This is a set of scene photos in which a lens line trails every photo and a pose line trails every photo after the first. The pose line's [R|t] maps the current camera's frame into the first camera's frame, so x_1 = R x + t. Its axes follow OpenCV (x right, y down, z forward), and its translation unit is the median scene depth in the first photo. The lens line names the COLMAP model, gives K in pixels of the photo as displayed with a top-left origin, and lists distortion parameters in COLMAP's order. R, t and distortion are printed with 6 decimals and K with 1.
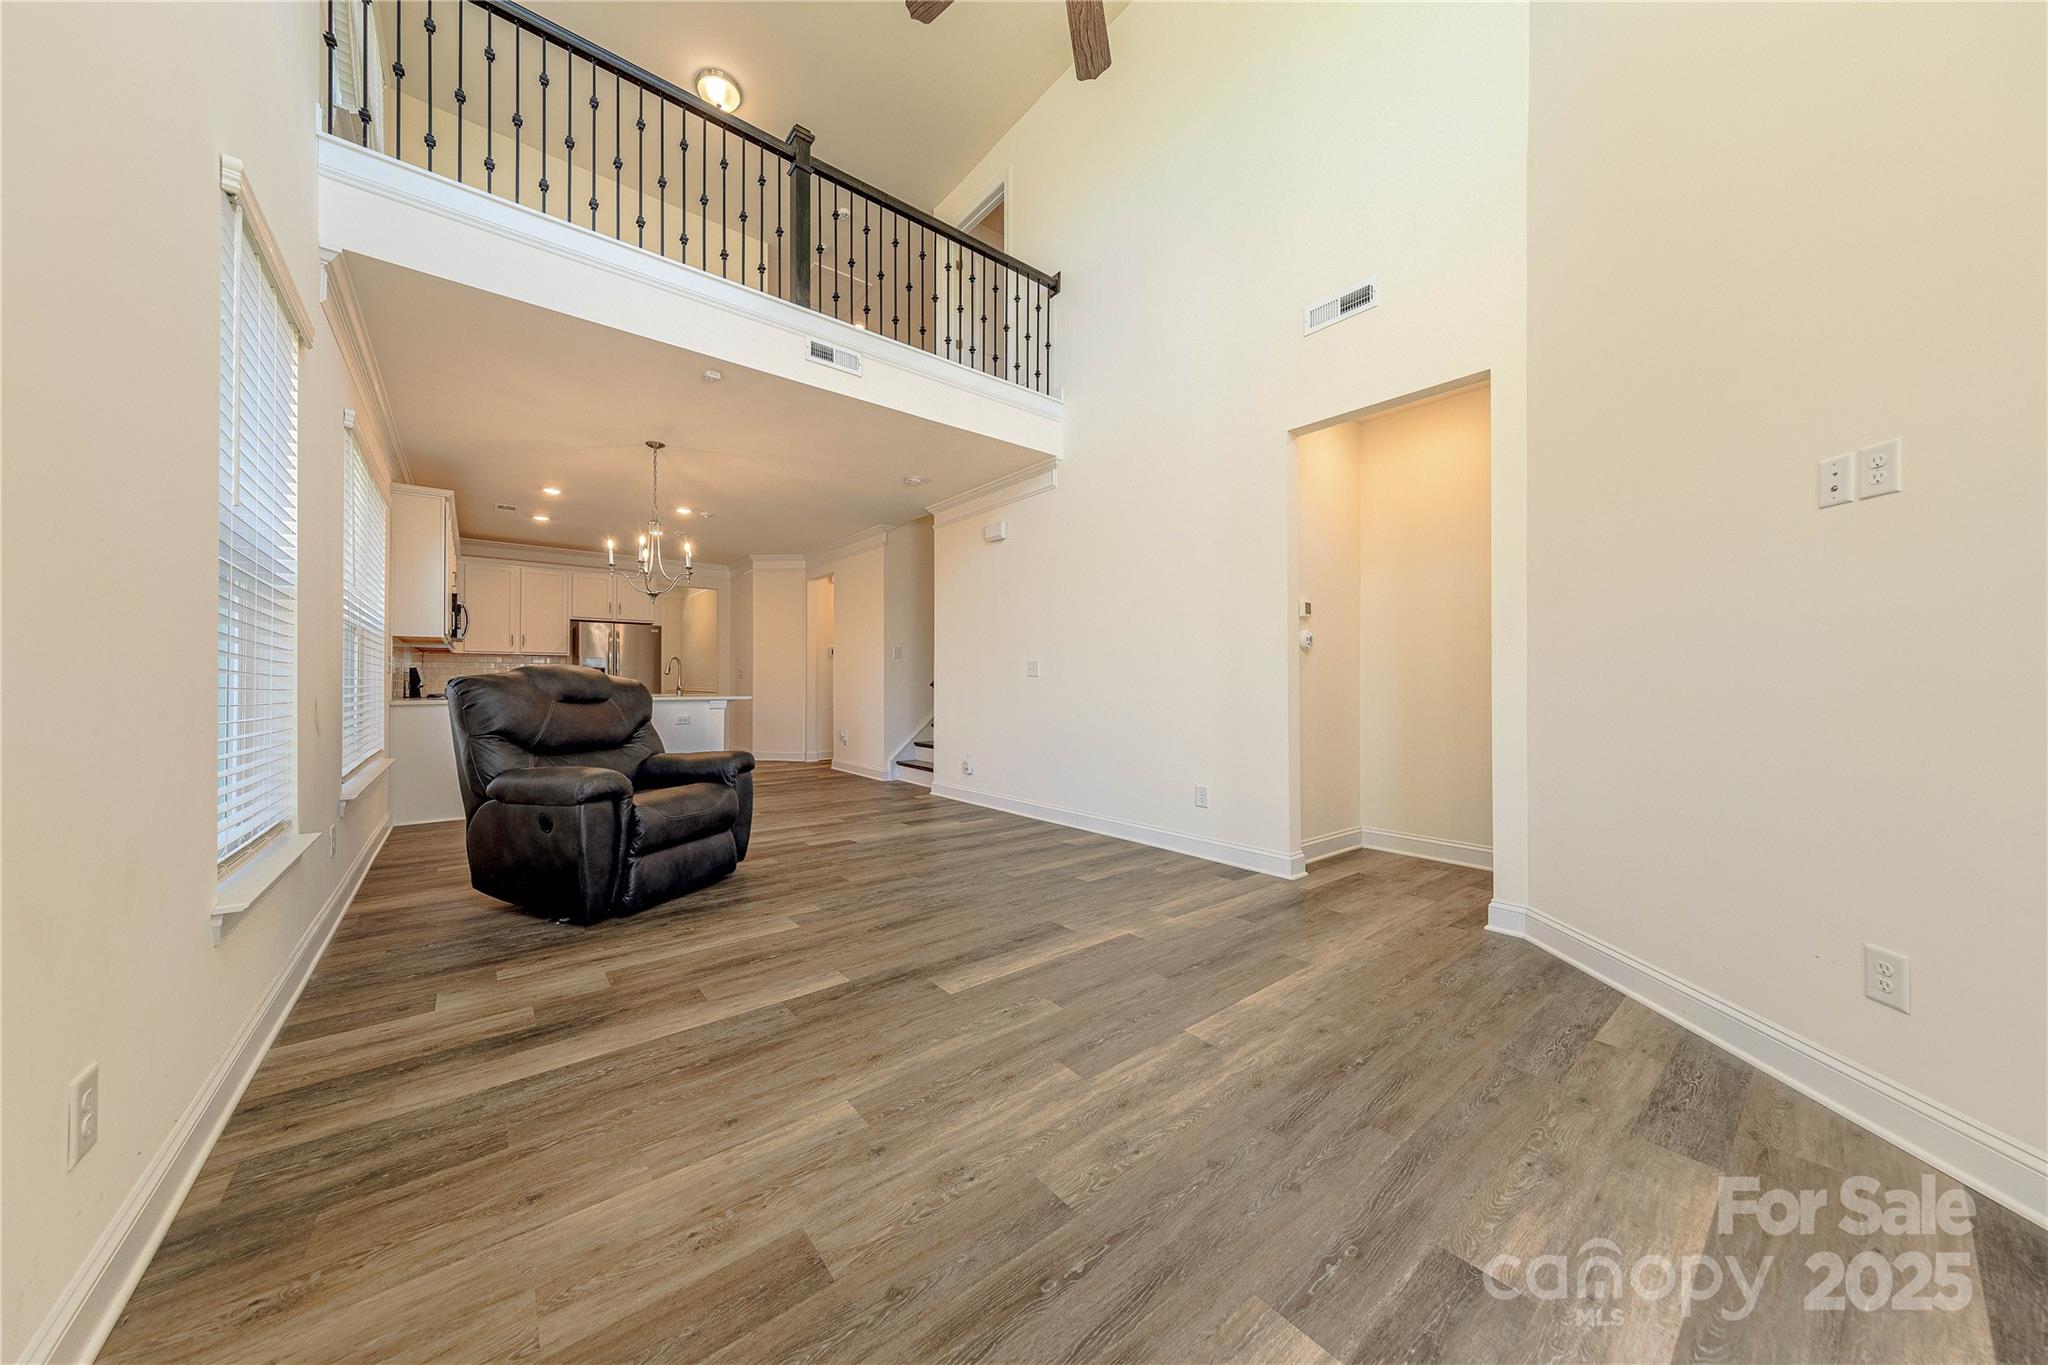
lens RADIAL K [[649.2, 0, 985.1], [0, 649.2, 689.3], [0, 0, 1]] dist [0.006444, -0.000344]
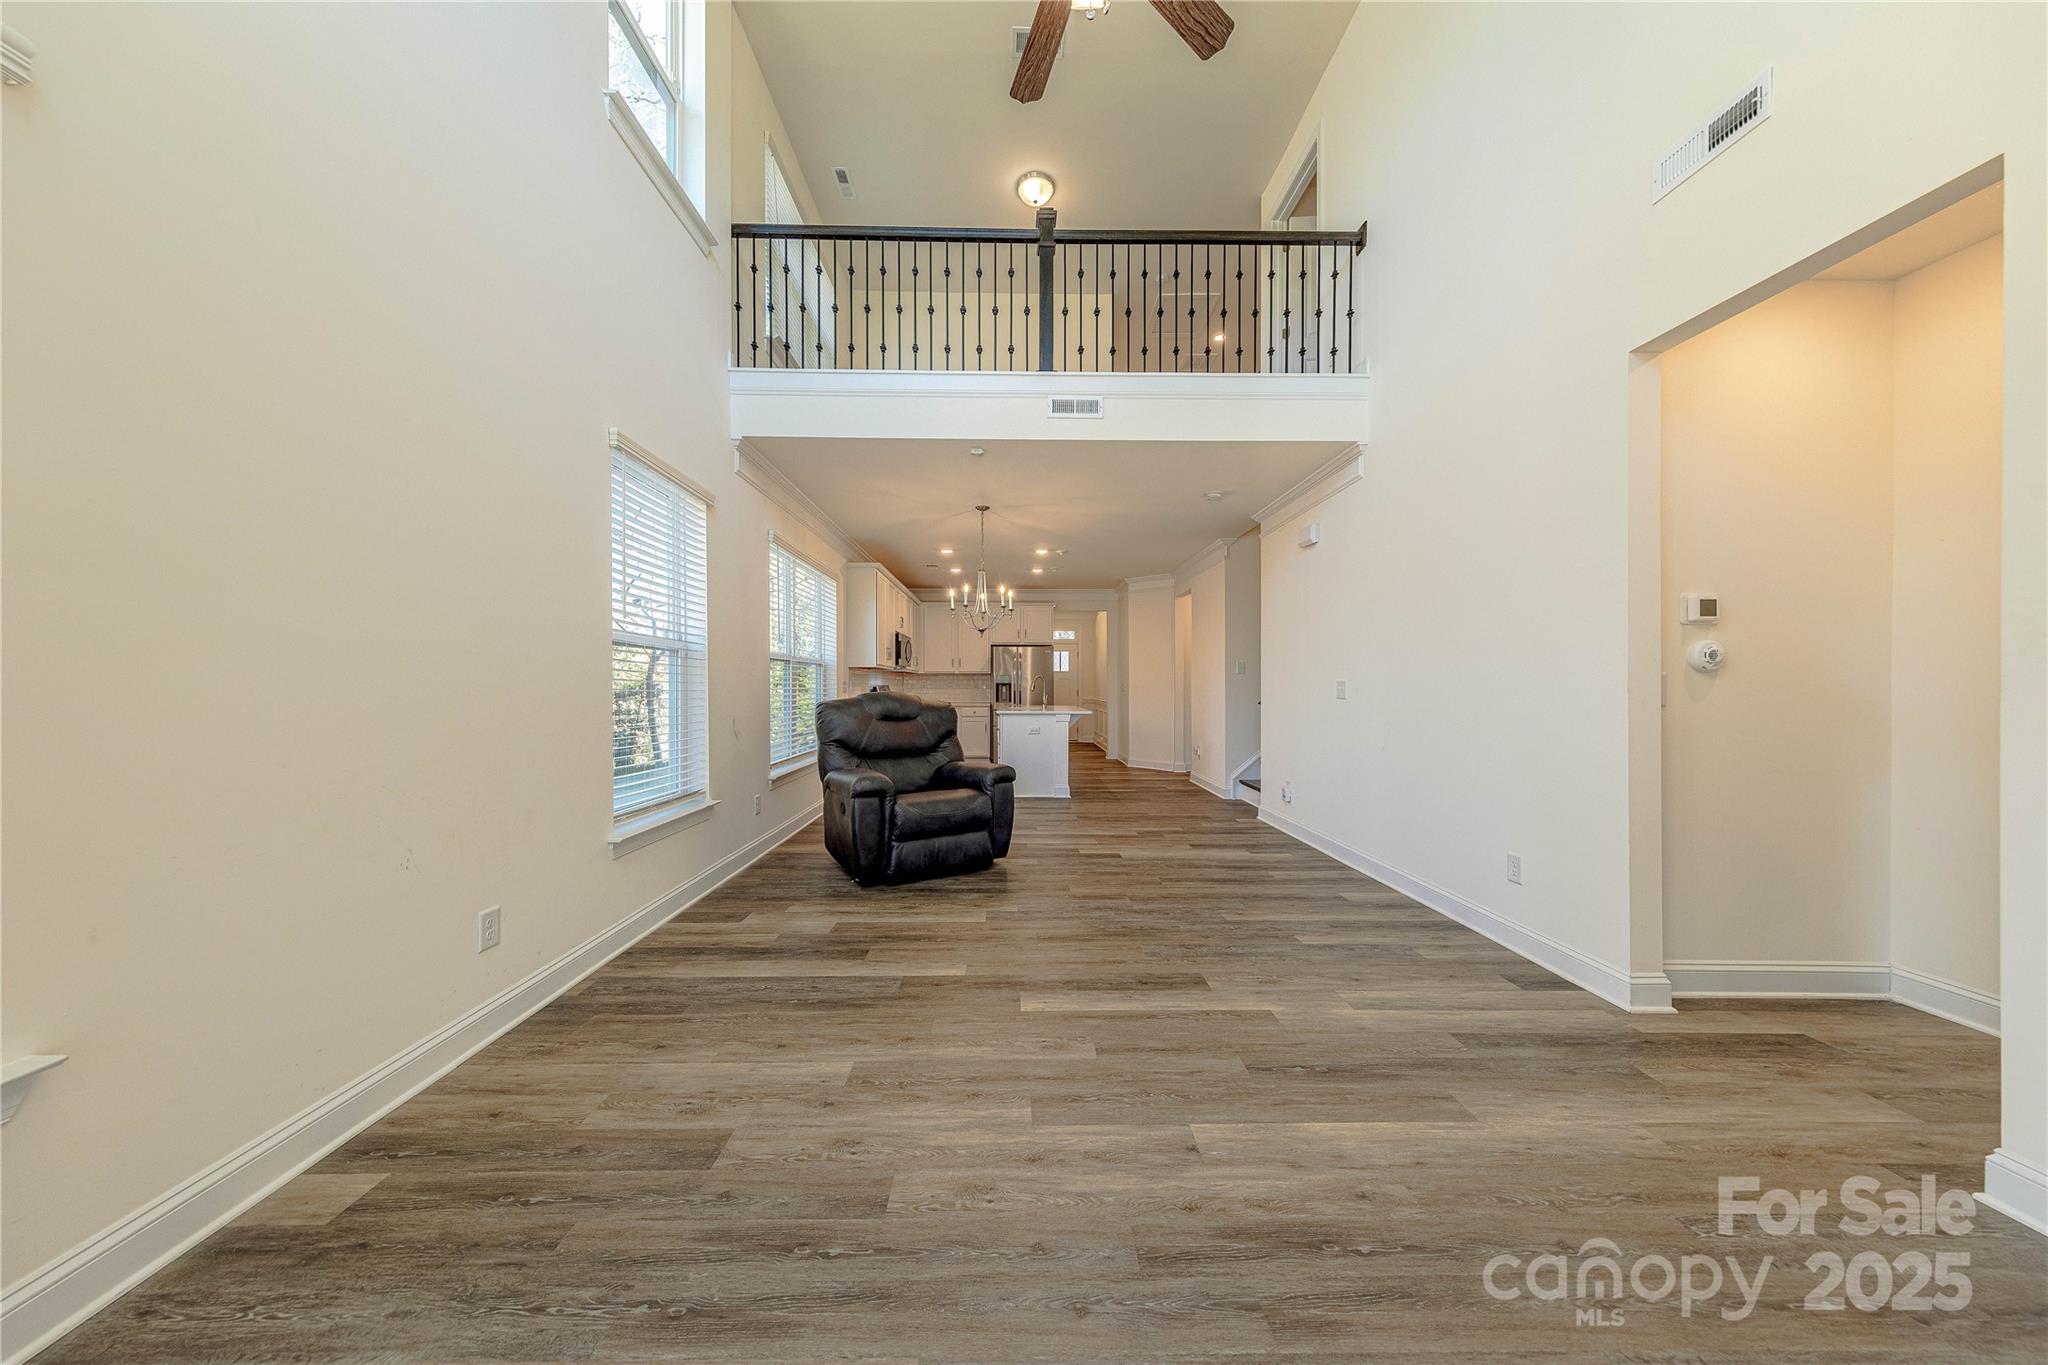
lens RADIAL K [[649.2, 0, 1050.7], [0, 649.2, 698.5], [0, 0, 1]] dist [0.006444, -0.000344]
pose [[0.816135, 0.014011, -0.577692, 0.440094], [-0.009339, 0.999895, 0.011056, -0.044355], [0.577786, -0.003628, 0.816180, 0.110965]]
